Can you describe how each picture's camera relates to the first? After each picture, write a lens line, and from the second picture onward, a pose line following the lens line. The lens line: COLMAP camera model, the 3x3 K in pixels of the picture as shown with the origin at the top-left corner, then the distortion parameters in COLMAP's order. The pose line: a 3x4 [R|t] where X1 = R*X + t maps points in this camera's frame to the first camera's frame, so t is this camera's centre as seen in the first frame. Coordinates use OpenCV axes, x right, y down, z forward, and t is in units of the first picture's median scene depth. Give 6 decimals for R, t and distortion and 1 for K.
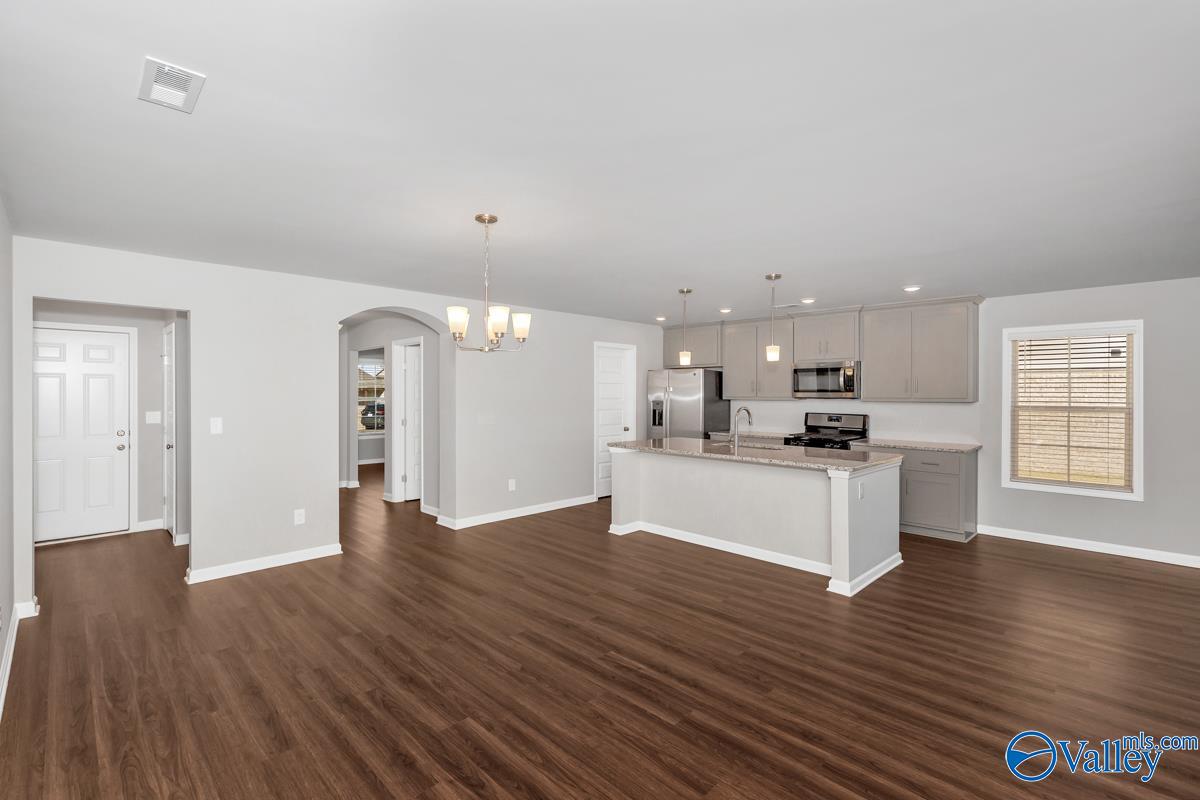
lens RADIAL K [[541.0, 0, 595.1], [0, 541.0, 395.7], [0, 0, 1]] dist [0.003134, 0.000594]
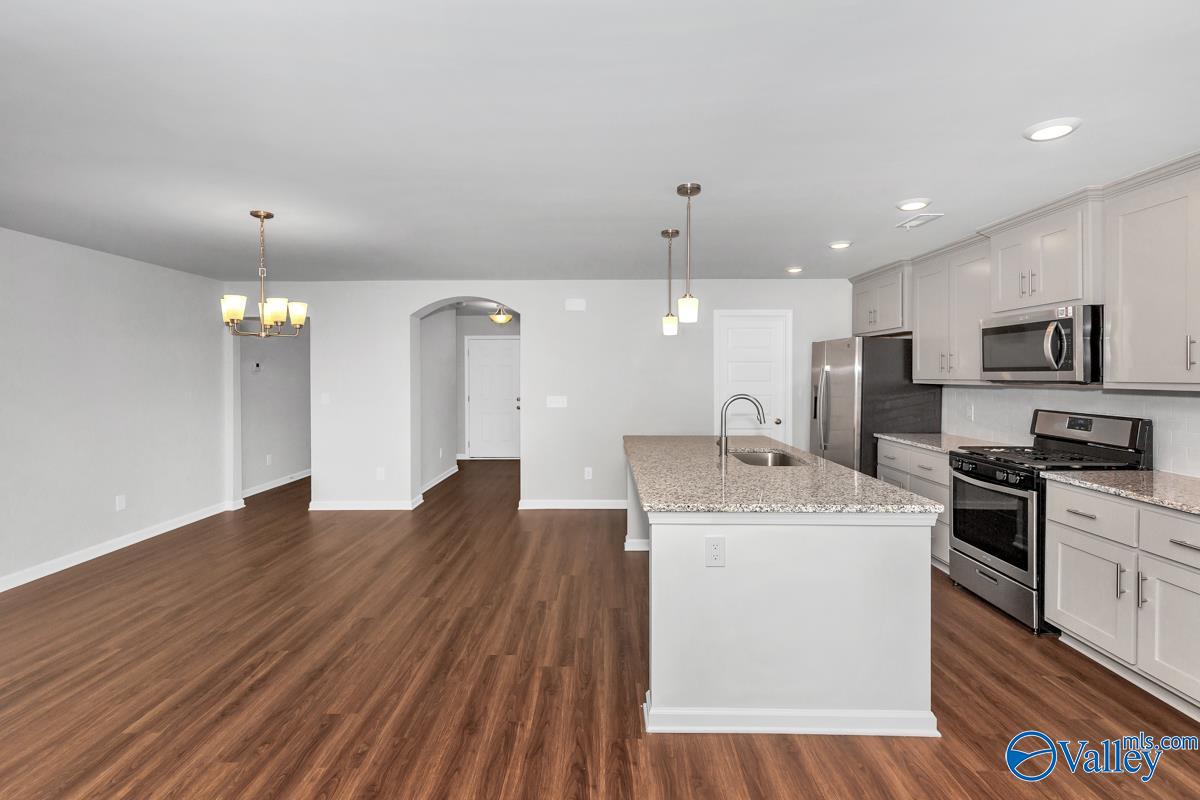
lens RADIAL K [[541.0, 0, 595.1], [0, 541.0, 395.7], [0, 0, 1]] dist [0.003134, 0.000594]
pose [[0.697765, 0.021732, -0.715997, 0.921696], [0.003839, 0.999412, 0.034076, -0.003456], [0.716316, -0.026525, 0.697272, 0.632141]]
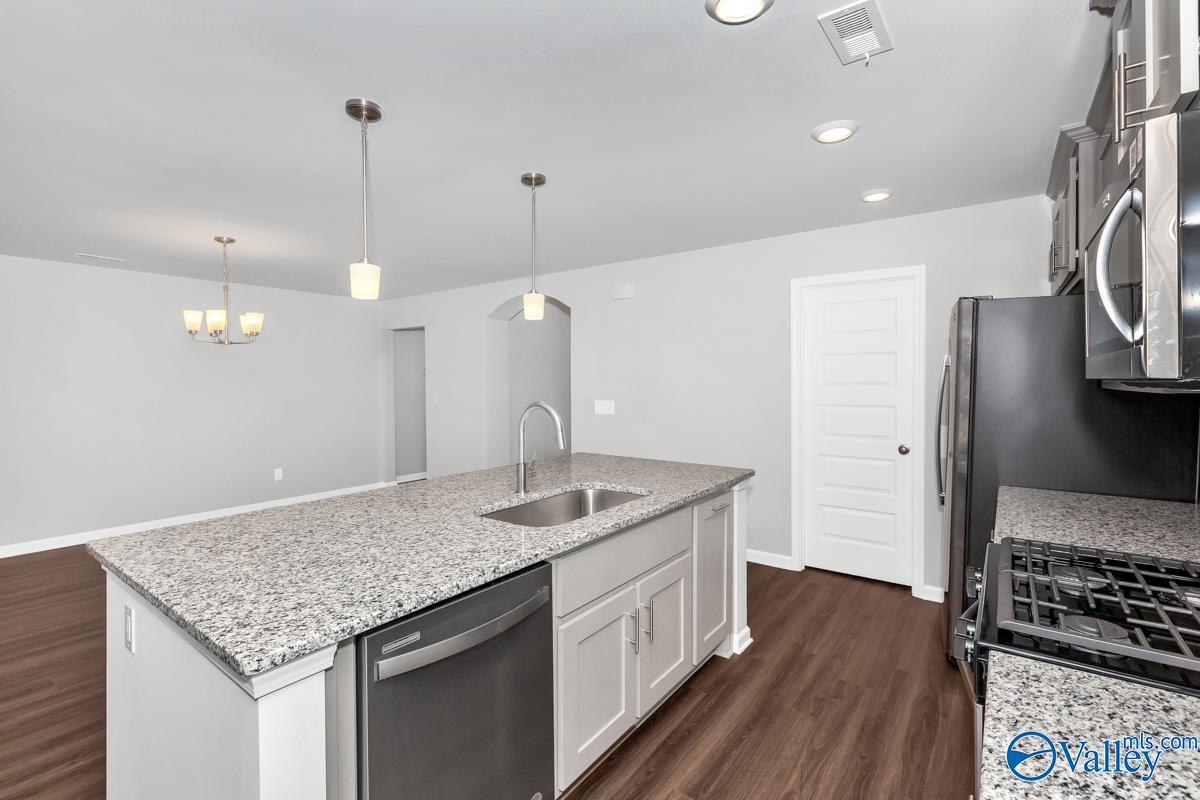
lens RADIAL K [[538.7, 0, 600.0], [0, 538.7, 400.0], [0, 0, 1]] dist [0.000937, 0.000260]
pose [[0.143273, 0.030406, -0.989216, 1.042700], [0.004225, 0.999500, 0.031334, 0.006626], [0.989674, -0.008668, 0.143073, 1.482858]]
